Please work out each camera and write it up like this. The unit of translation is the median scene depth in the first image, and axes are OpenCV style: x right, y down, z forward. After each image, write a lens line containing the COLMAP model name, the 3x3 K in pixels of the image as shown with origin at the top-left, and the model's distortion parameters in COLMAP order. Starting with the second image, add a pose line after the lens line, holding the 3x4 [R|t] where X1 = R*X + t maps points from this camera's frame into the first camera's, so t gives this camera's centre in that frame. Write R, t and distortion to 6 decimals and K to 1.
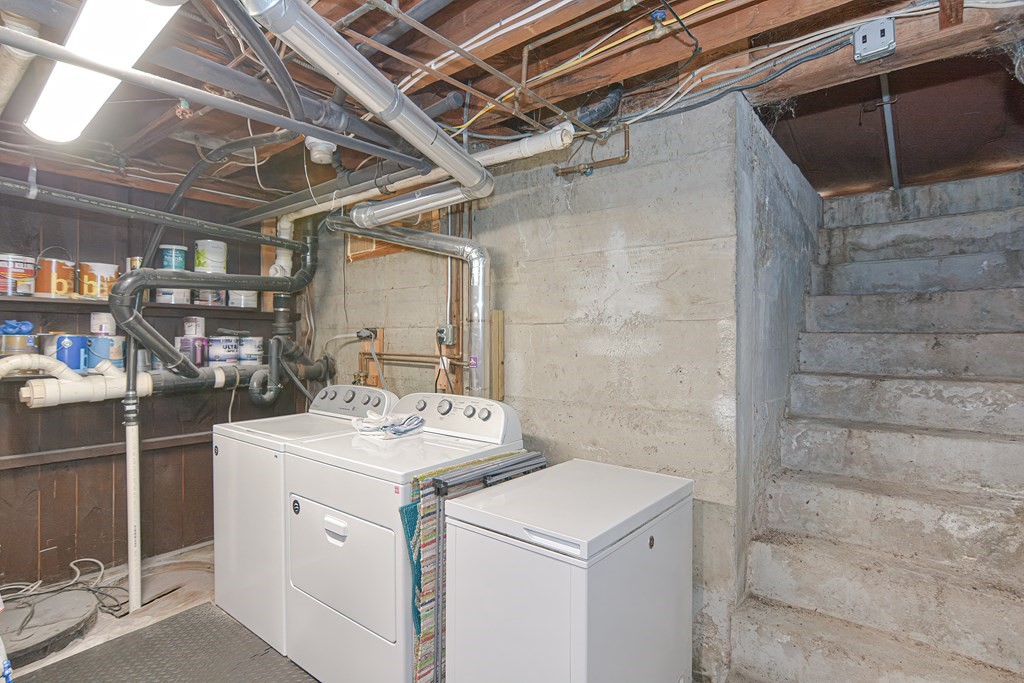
lens RADIAL K [[498.3, 0, 513.6], [0, 498.3, 340.8], [0, 0, 1]] dist [-0.017112, 0.006467]
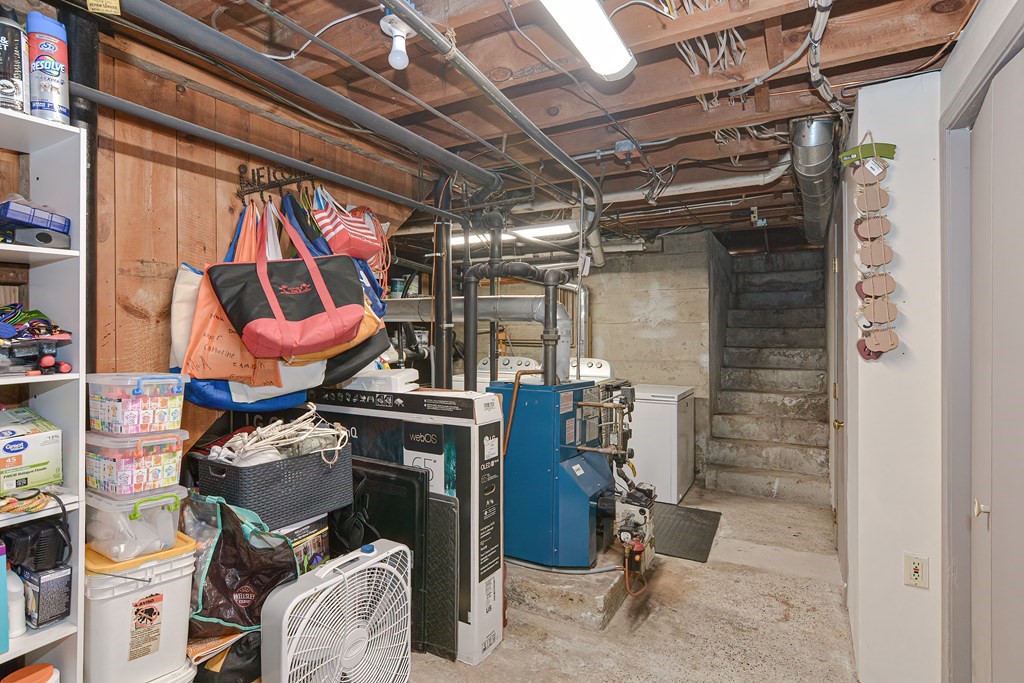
lens RADIAL K [[498.3, 0, 513.6], [0, 498.3, 340.8], [0, 0, 1]] dist [-0.017112, 0.006467]
pose [[0.983963, -0.007078, 0.178232, -0.786251], [0.006200, 0.999966, 0.005482, 0.024738], [-0.178264, -0.004289, 0.983973, -1.040500]]
